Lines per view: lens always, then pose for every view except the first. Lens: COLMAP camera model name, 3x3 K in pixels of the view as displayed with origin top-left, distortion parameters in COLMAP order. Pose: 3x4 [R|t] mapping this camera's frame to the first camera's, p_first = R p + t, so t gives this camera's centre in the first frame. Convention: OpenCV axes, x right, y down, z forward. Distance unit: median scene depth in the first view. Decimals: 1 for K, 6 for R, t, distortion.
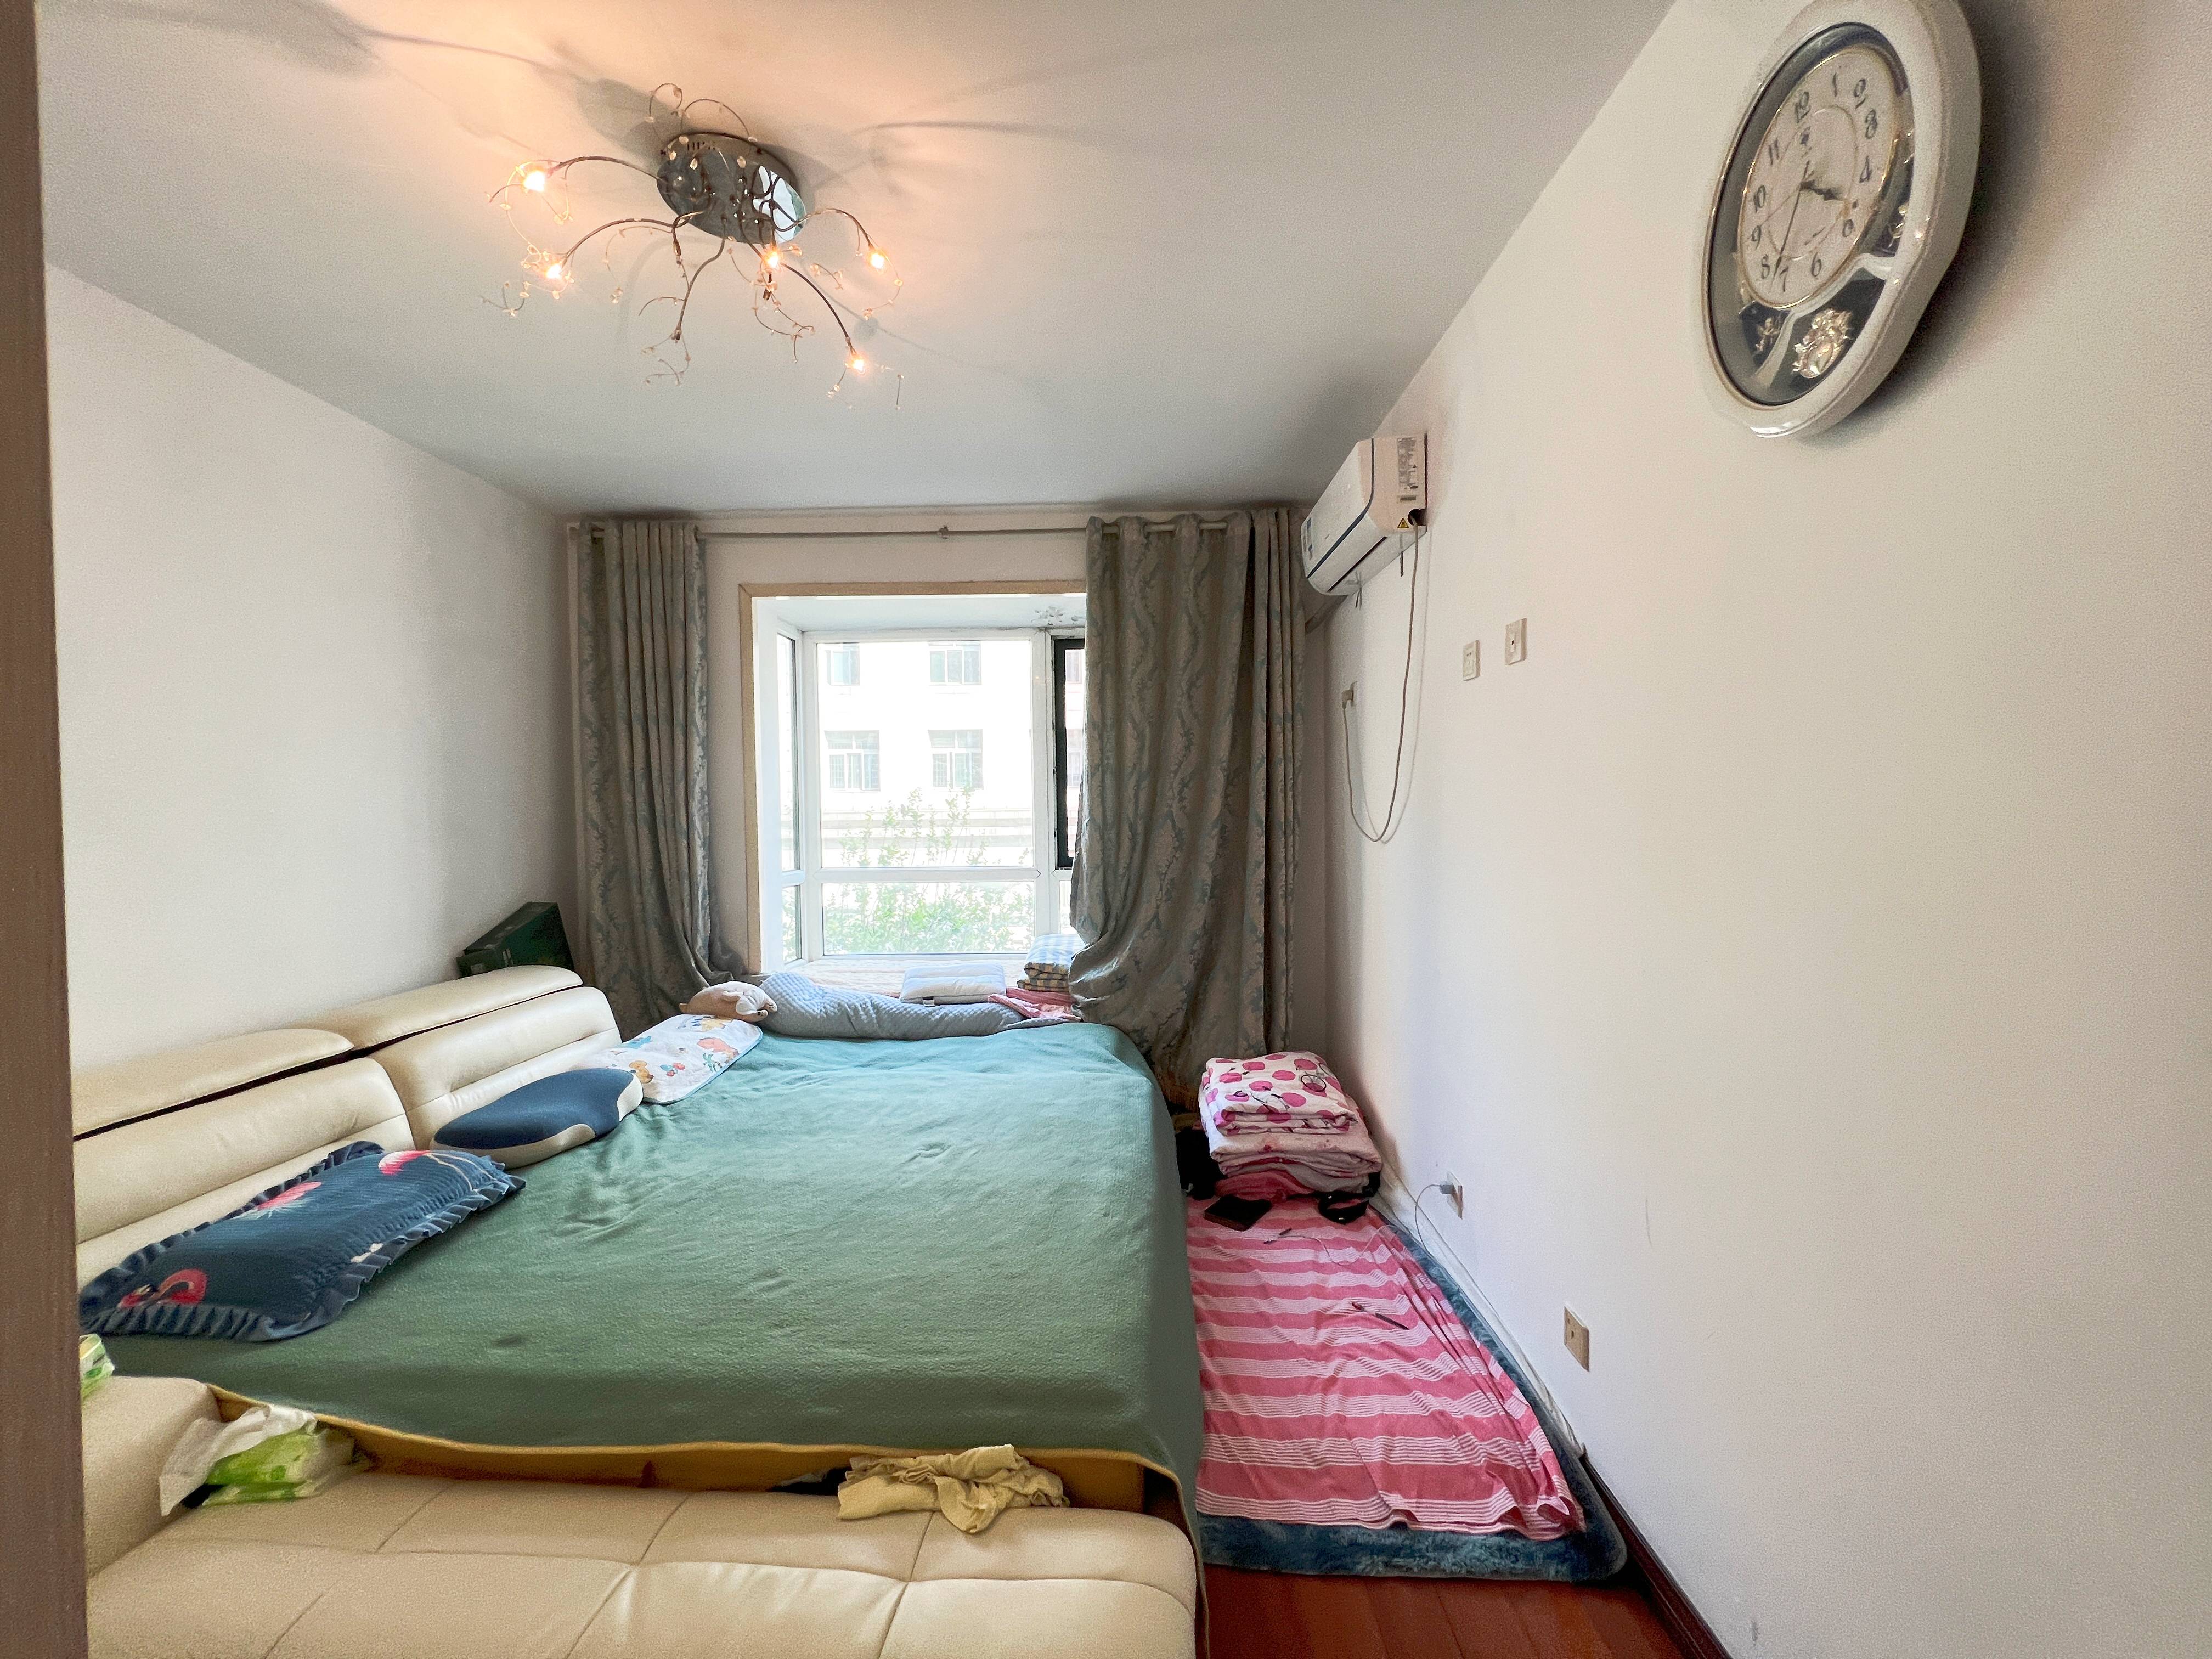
lens RADIAL K [[889.4, 0, 1106.0], [0, 889.4, 829.5], [0, 0, 1]] dist [-0.000665, 0.002062]
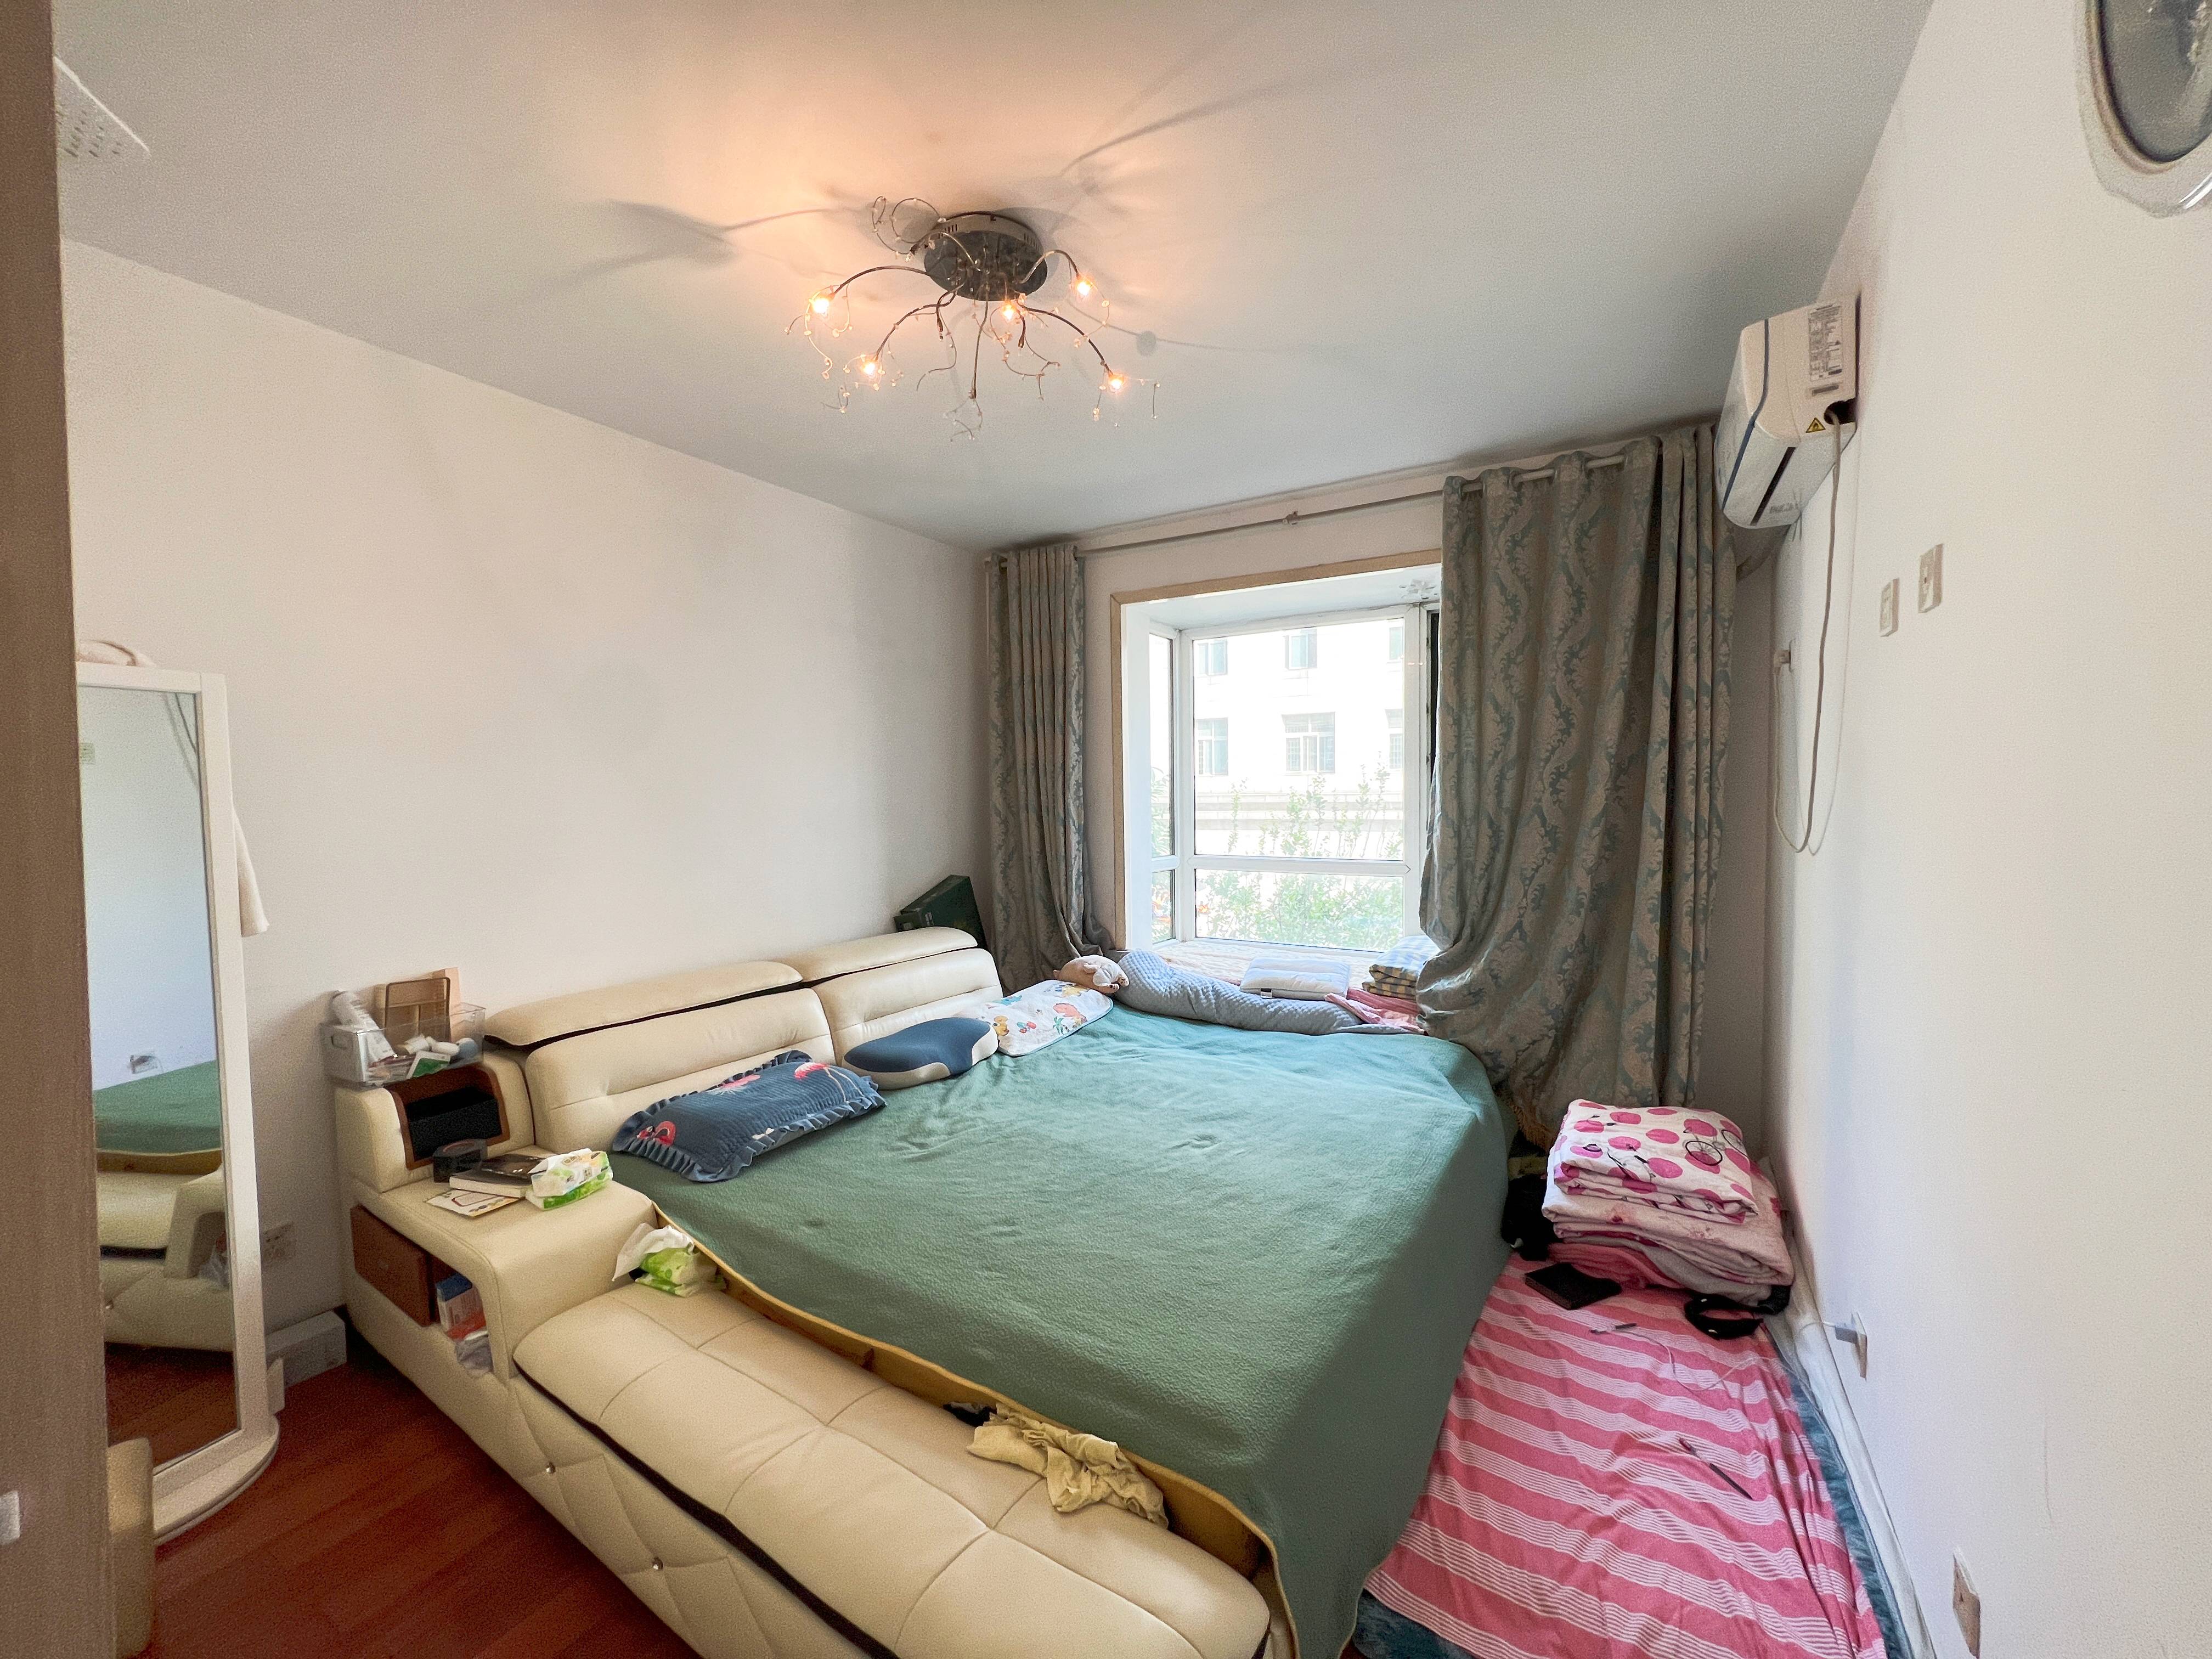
lens RADIAL K [[889.4, 0, 1106.0], [0, 889.4, 829.5], [0, 0, 1]] dist [-0.000665, 0.002062]
pose [[0.867311, 0.024276, -0.497174, 0.167774], [-0.013399, 0.999587, 0.025433, -0.017217], [0.497586, -0.015397, 0.867278, 0.054081]]
